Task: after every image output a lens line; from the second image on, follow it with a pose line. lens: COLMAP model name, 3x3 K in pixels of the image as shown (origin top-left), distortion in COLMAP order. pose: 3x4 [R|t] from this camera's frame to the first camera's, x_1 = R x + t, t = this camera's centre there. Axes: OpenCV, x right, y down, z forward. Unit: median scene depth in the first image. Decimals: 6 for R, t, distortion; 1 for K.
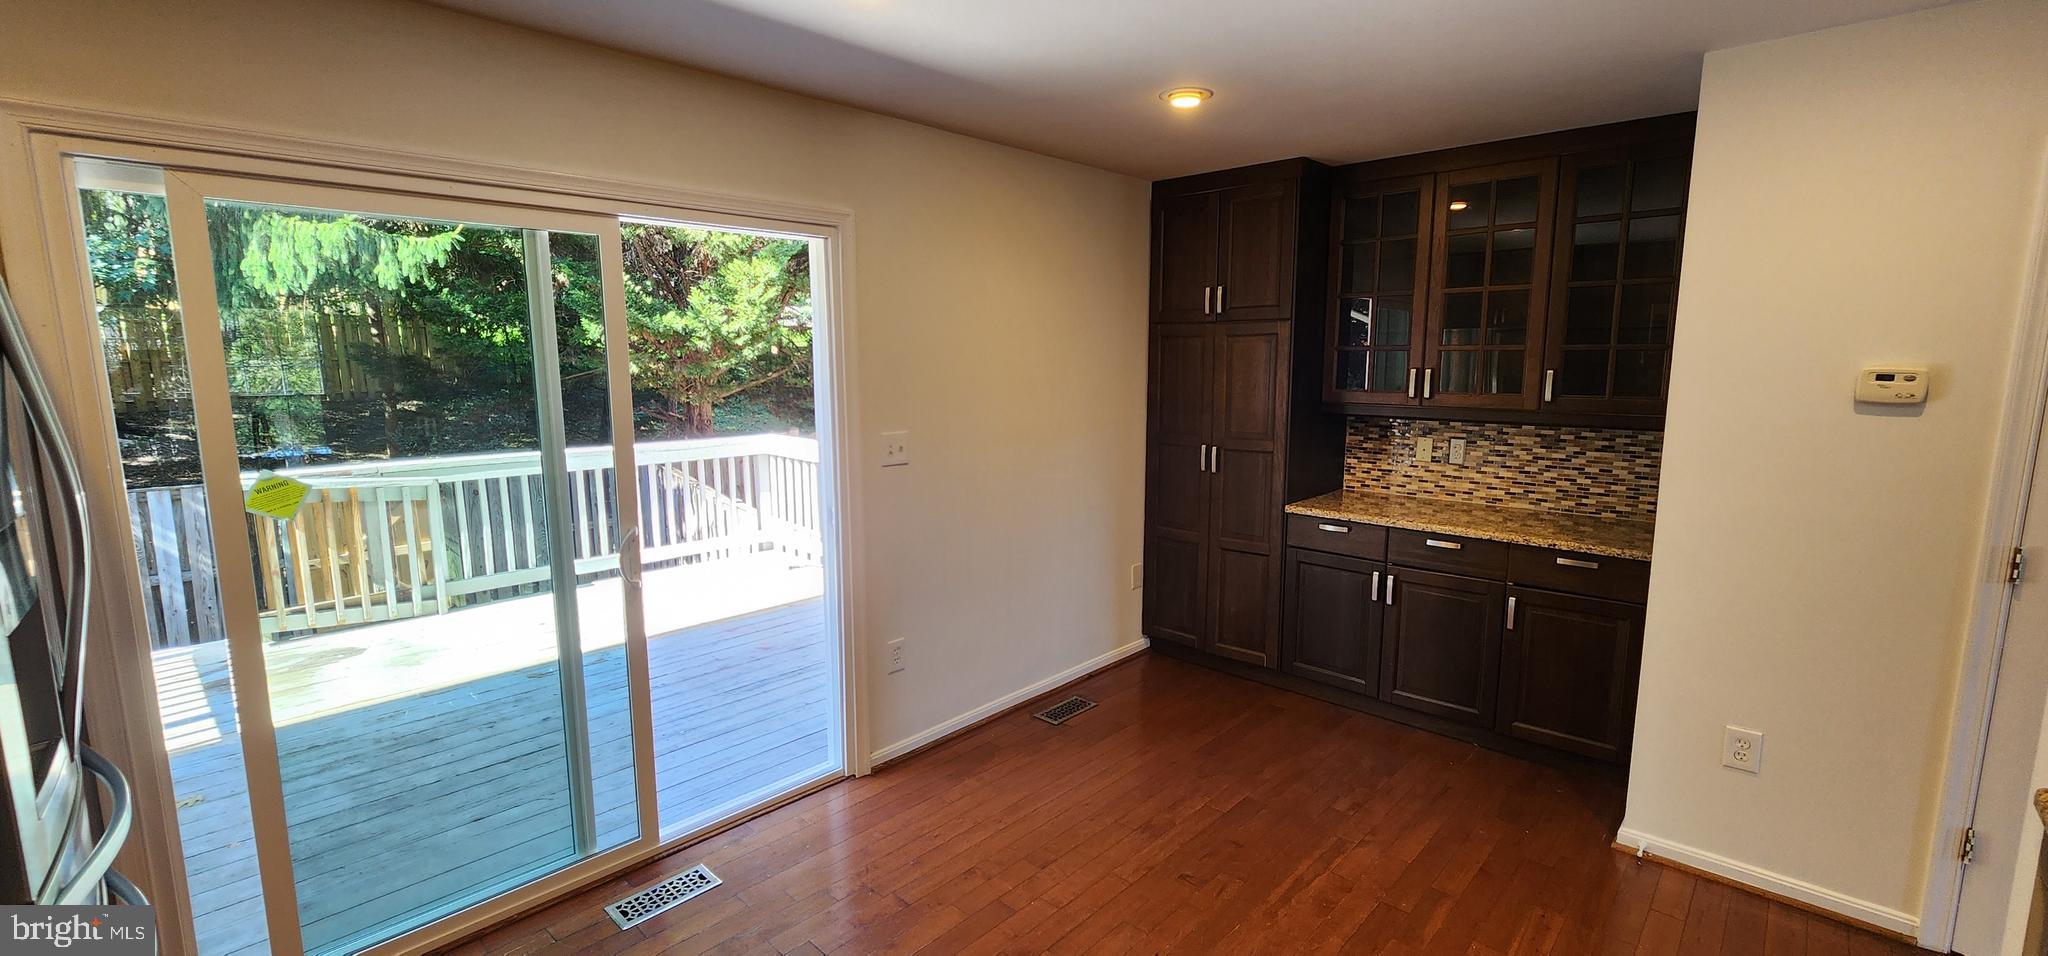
lens RADIAL K [[849.9, 0, 1031.5], [0, 849.9, 476.3], [0, 0, 1]] dist [-0.001788, 0.000764]
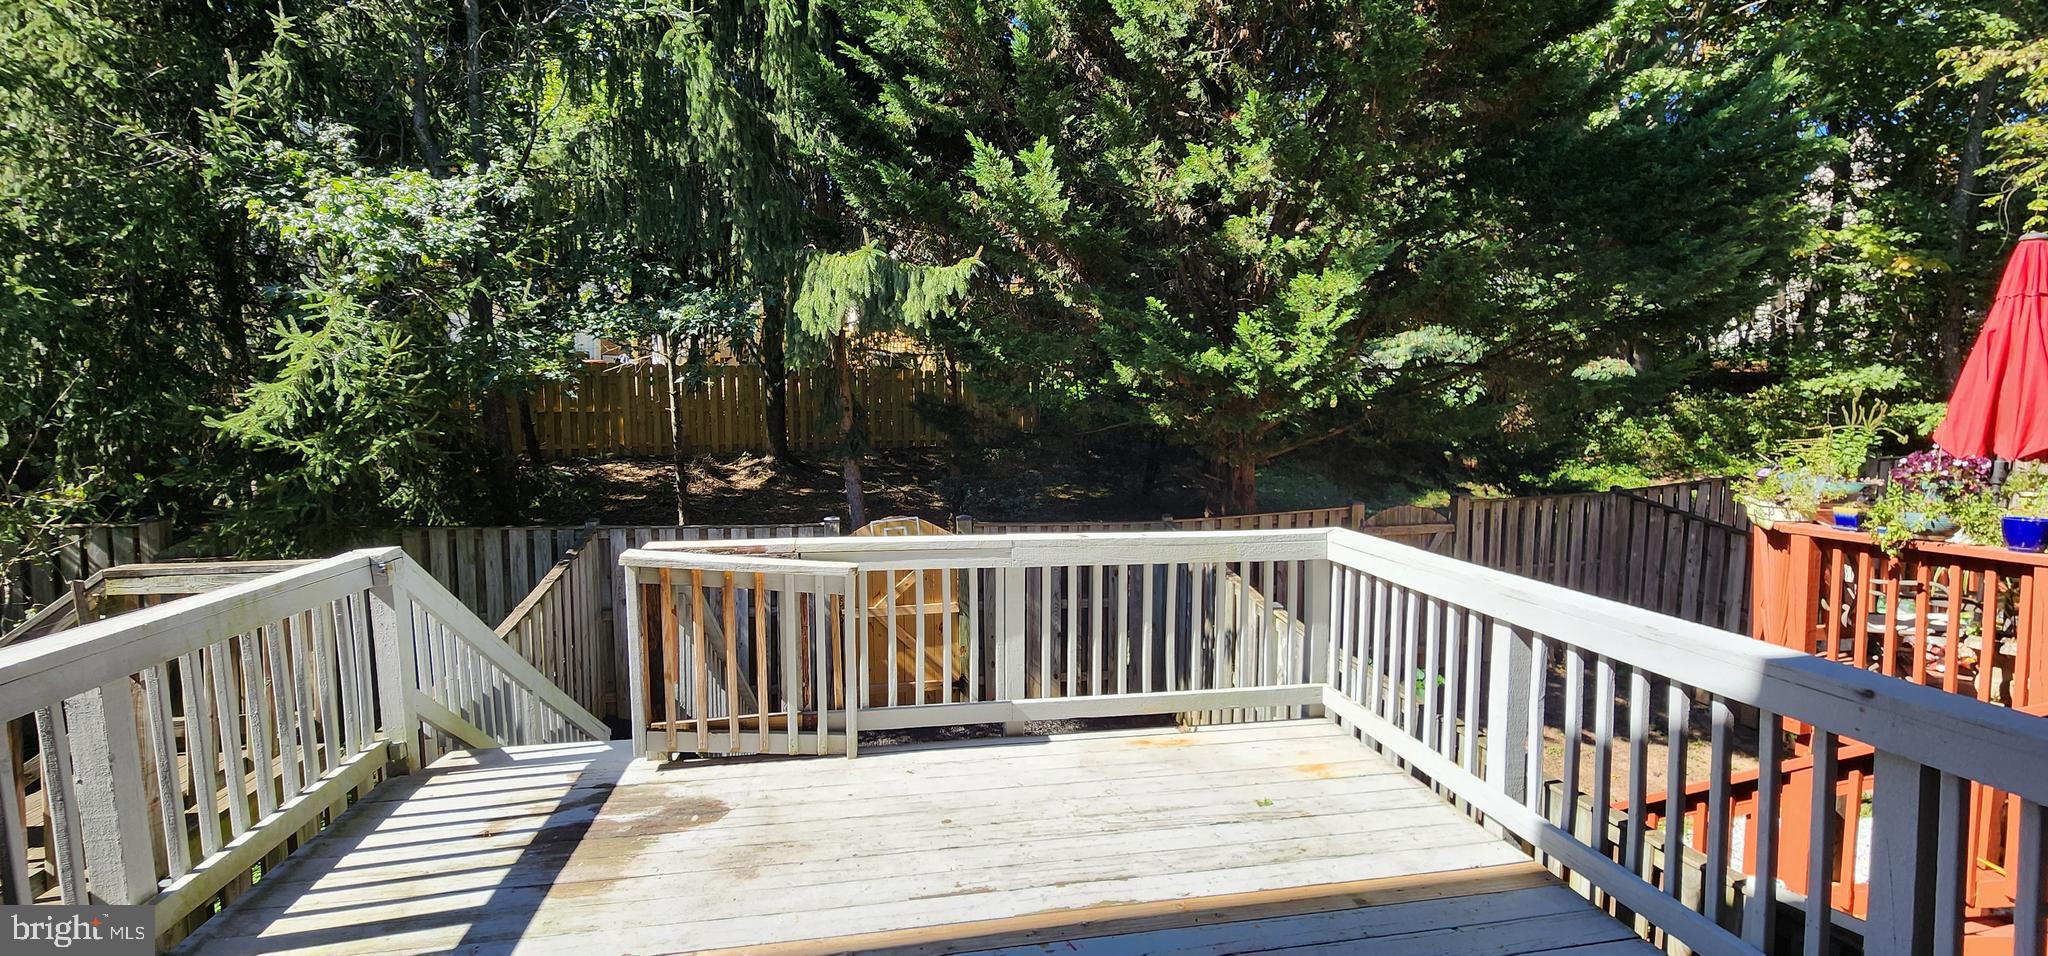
lens RADIAL K [[849.9, 0, 1031.5], [0, 849.9, 476.3], [0, 0, 1]] dist [-0.001788, 0.000764]
pose [[0.809499, 0.049999, -0.584988, -0.096686], [-0.089624, 0.995213, -0.038960, -0.031029], [0.580240, 0.083967, 0.810105, 0.281705]]
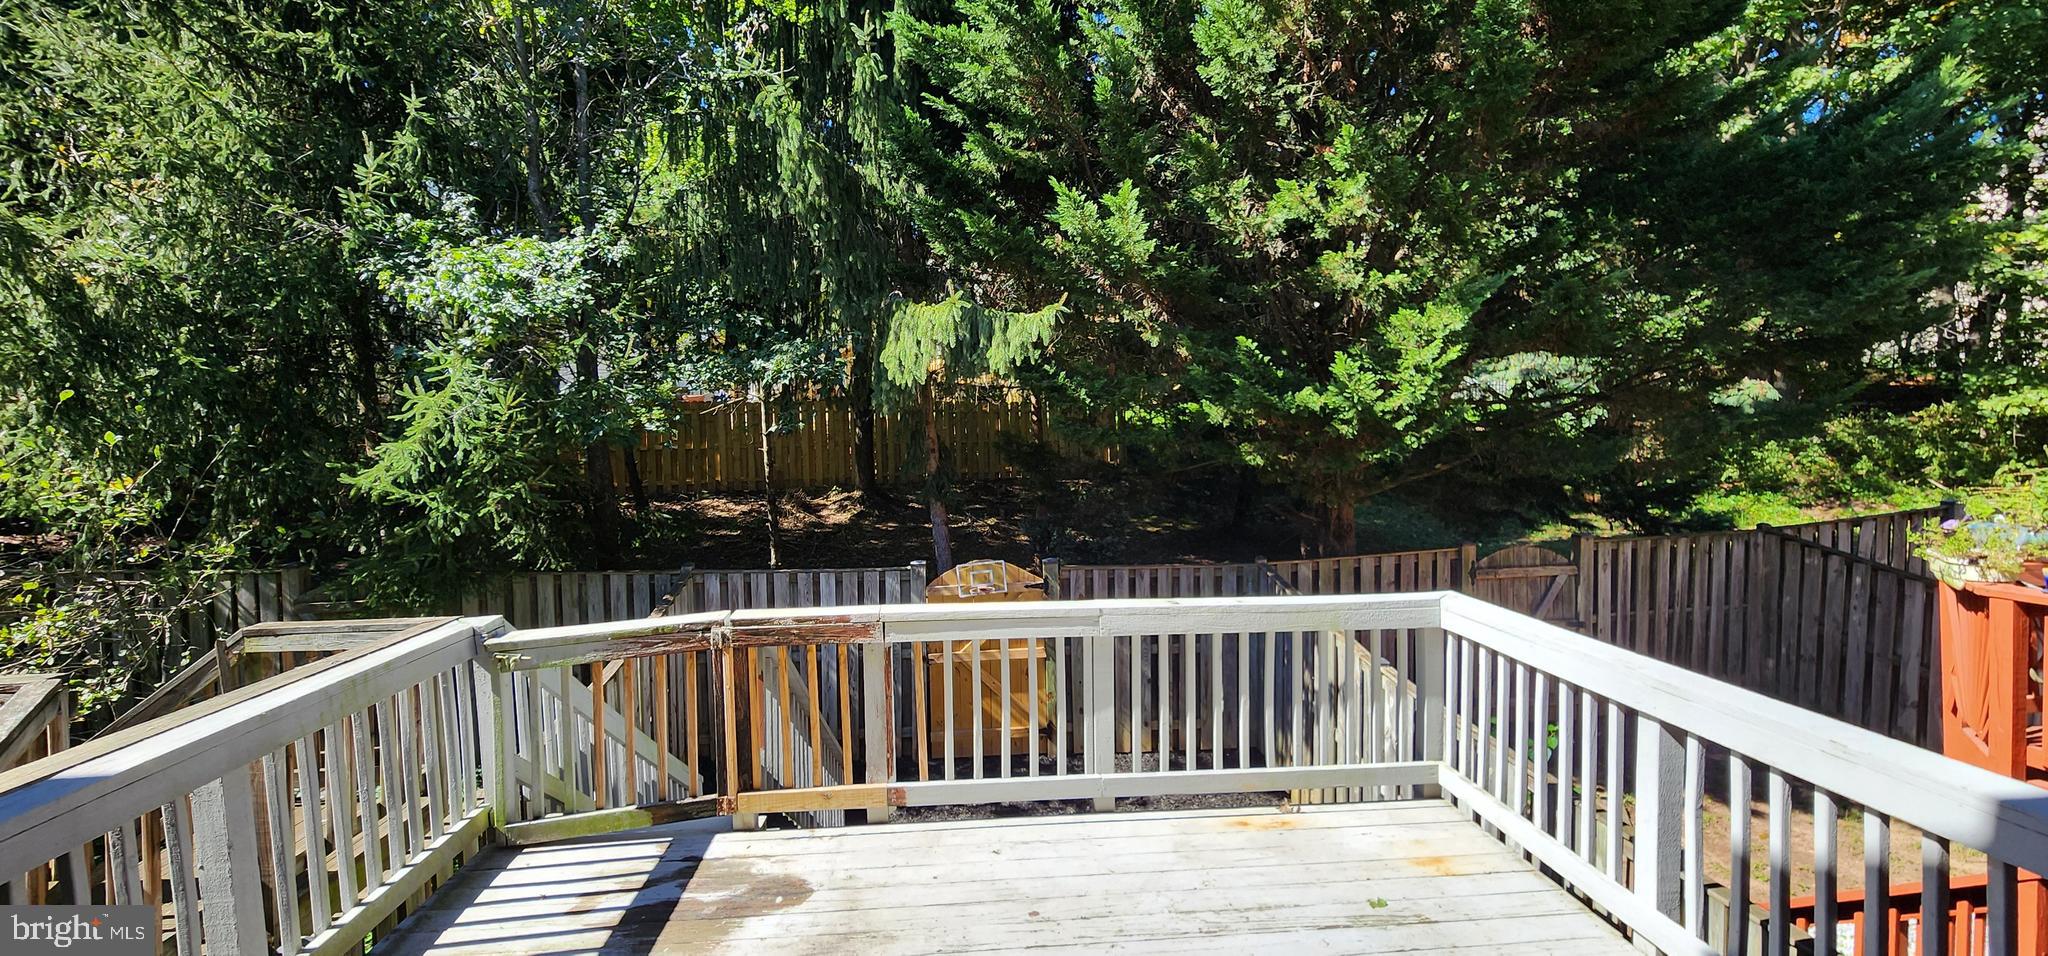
lens RADIAL K [[854.6, 0, 1036.1], [0, 854.6, 471.1], [0, 0, 1]] dist [-0.000218, 0.001000]
pose [[0.750208, 0.024439, -0.660750, -0.104776], [-0.086464, 0.994362, -0.061392, -0.053080], [0.655524, 0.103187, 0.748091, 0.288536]]
